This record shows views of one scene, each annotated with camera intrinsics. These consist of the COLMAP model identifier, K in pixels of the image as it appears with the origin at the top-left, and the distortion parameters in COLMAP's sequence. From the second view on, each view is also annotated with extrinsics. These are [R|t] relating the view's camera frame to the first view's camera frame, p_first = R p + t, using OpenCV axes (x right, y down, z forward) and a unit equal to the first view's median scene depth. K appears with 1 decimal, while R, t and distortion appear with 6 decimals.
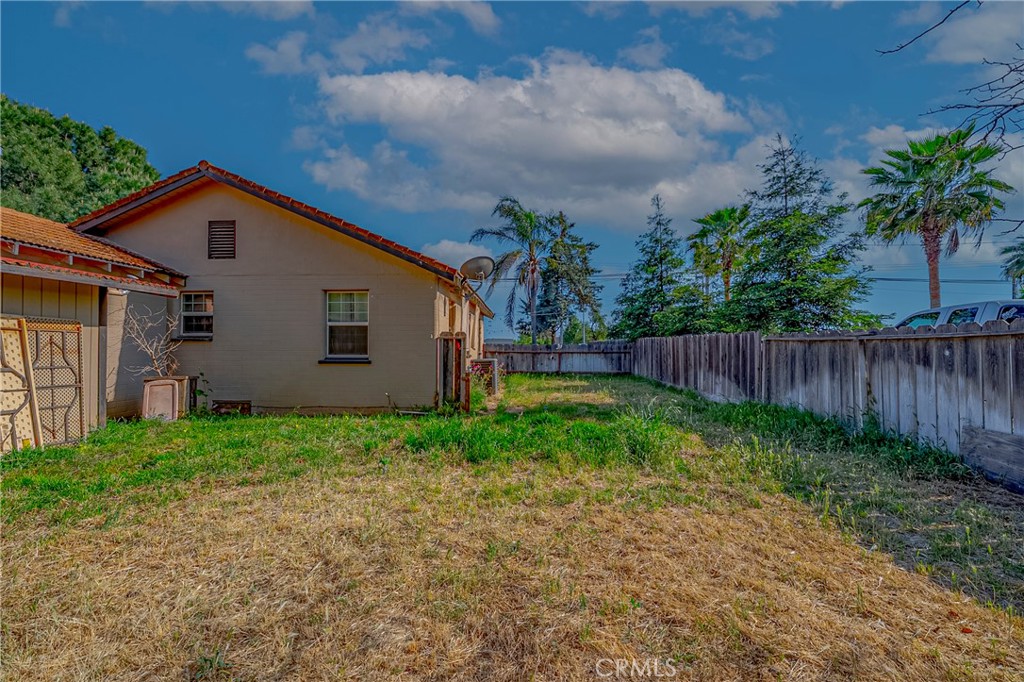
lens RADIAL K [[410.2, 0, 511.6], [0, 410.2, 341.7], [0, 0, 1]] dist [-0.014954, 0.001267]
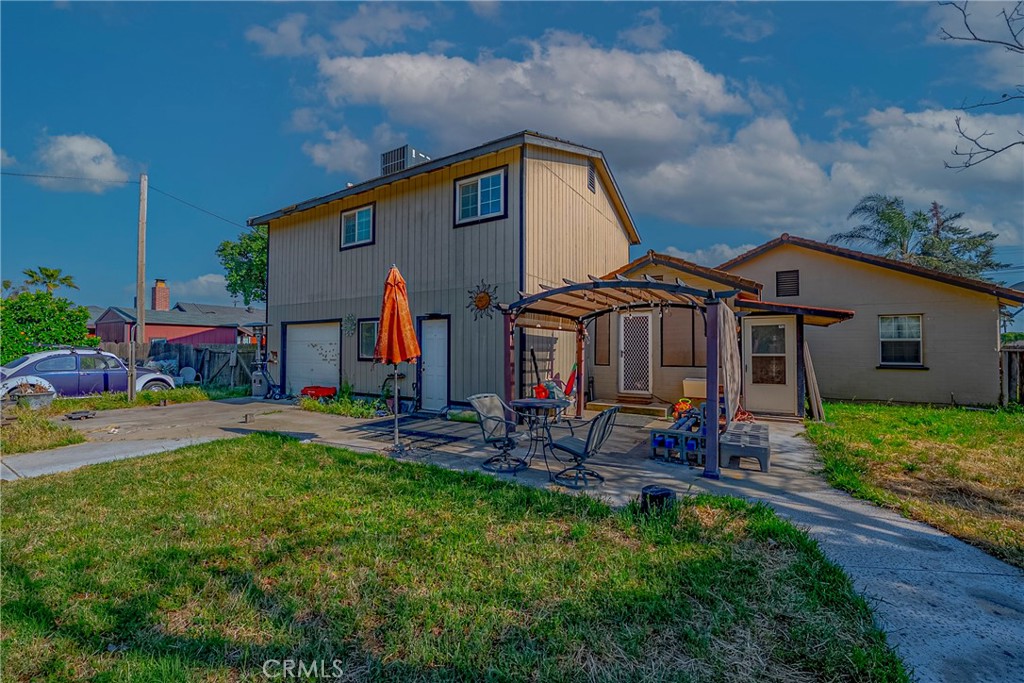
lens RADIAL K [[410.2, 0, 512.2], [0, 410.2, 344.7], [0, 0, 1]] dist [-0.014954, 0.001267]
pose [[0.871147, -0.002259, -0.491018, -0.867369], [0.005340, 0.999974, 0.004874, -0.040560], [0.490994, -0.006868, 0.871136, -0.790011]]
